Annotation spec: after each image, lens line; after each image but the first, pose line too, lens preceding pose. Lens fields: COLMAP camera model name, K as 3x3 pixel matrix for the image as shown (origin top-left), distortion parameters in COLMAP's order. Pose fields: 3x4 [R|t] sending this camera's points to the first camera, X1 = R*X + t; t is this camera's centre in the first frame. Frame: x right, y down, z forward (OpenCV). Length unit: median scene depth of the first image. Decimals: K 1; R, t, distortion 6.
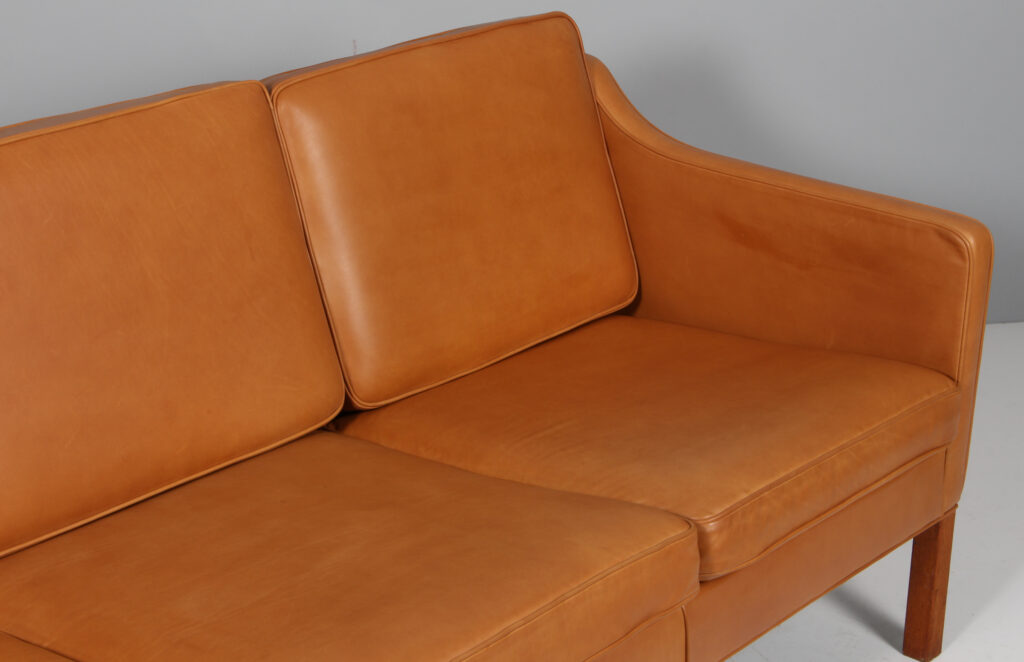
lens RADIAL K [[2089.2, 0, 512.0], [0, 2089.2, 331.0], [0, 0, 1]] dist [0.159838, 0.147929]
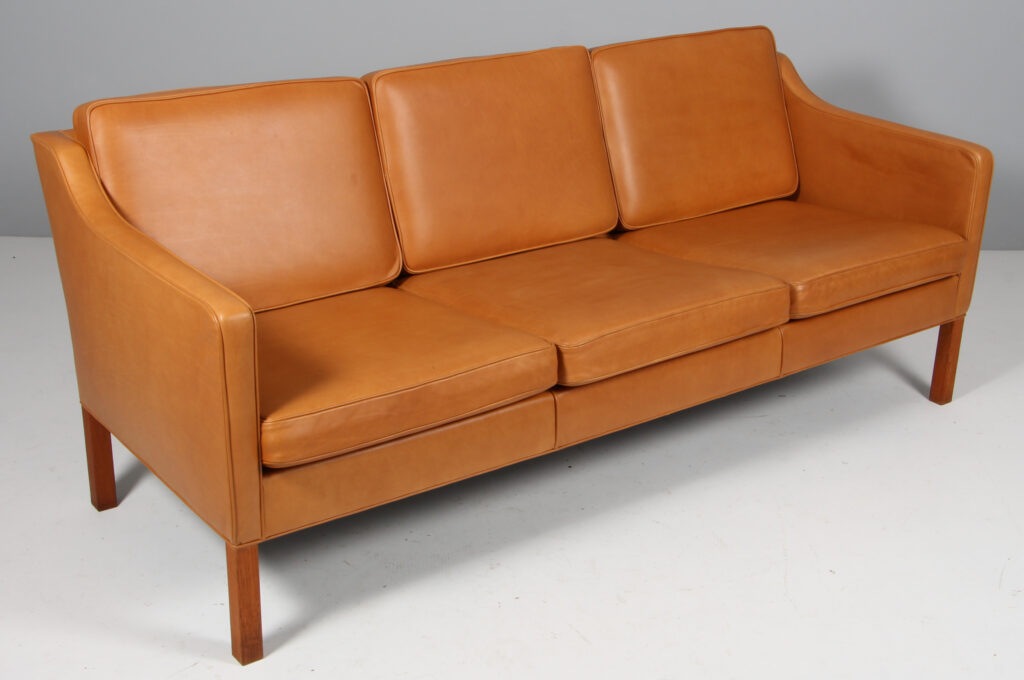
lens RADIAL K [[1397.6, 0, 512.0], [0, 1397.6, 340.0], [0, 0, 1]] dist [-0.022157, 0.057154]
pose [[0.973933, 0.082157, -0.211435, 0.097937], [-0.078053, 0.996564, 0.027698, 0.108702], [0.212984, -0.010473, 0.976999, -0.226875]]
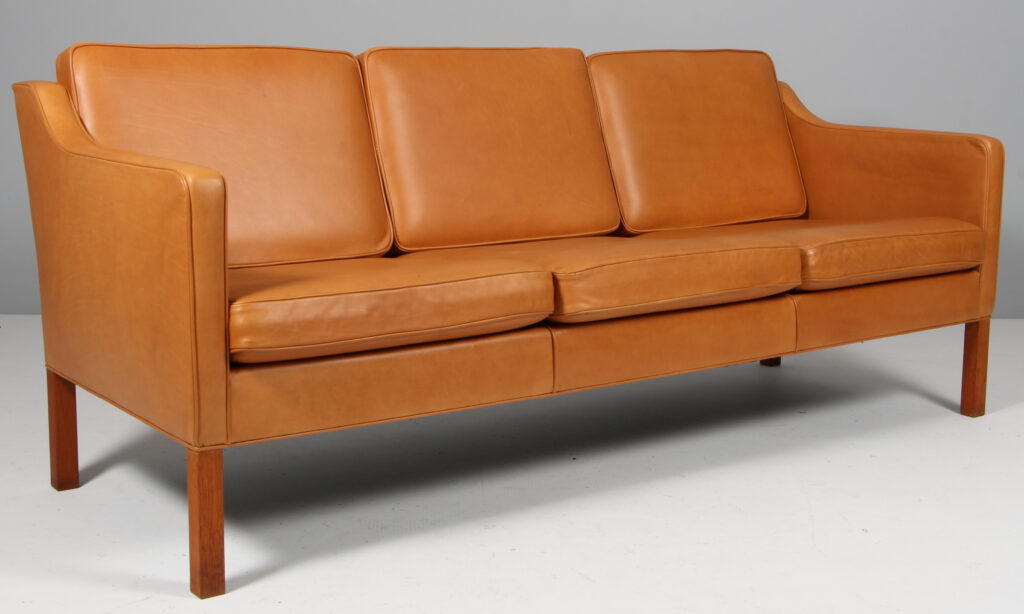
lens RADIAL K [[1415.9, 0, 516.9], [0, 1415.9, 242.2], [0, 0, 1]] dist [-0.011600, -0.018455]
pose [[0.972380, 0.013413, -0.233016, 0.115167], [-0.065524, 0.973887, -0.217374, 0.313262], [0.224015, 0.226638, 0.947867, -0.159501]]
